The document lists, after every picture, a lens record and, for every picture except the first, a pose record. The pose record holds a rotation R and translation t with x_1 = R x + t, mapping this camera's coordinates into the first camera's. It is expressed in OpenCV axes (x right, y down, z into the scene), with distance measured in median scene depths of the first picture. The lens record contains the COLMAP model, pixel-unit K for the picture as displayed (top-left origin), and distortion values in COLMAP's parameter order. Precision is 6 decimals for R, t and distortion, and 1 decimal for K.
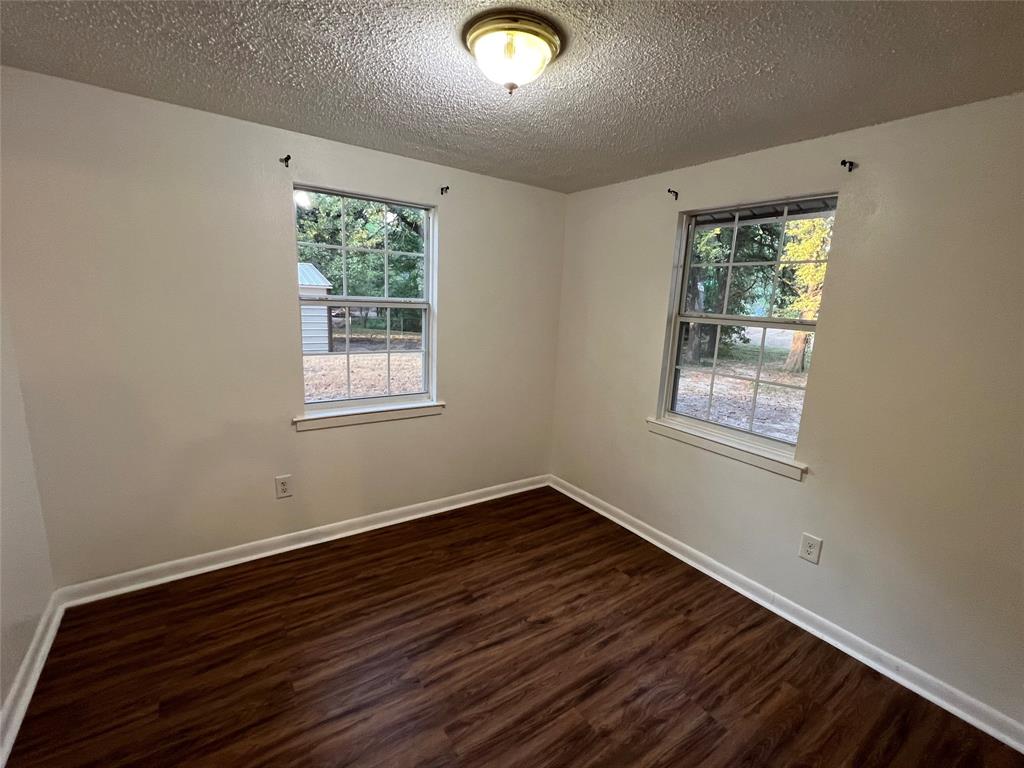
lens RADIAL K [[443.9, 0, 512.0], [0, 443.9, 384.0], [0, 0, 1]] dist [0.000881, 0.000211]
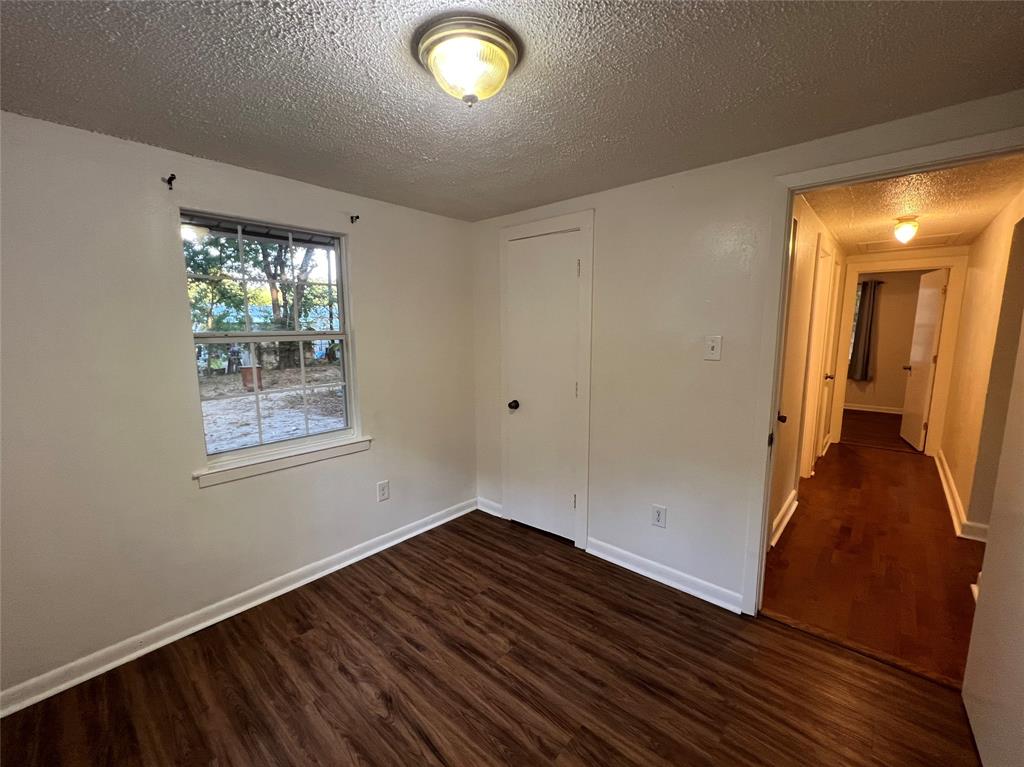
lens RADIAL K [[410.0, 0, 513.7], [0, 410.0, 385.3], [0, 0, 1]] dist [0.000005, -0.000083]
pose [[-0.205086, -0.187473, 0.960621, -0.638473], [0.181452, 0.957187, 0.225541, -0.179374], [-0.961777, 0.220562, -0.162289, 0.787432]]
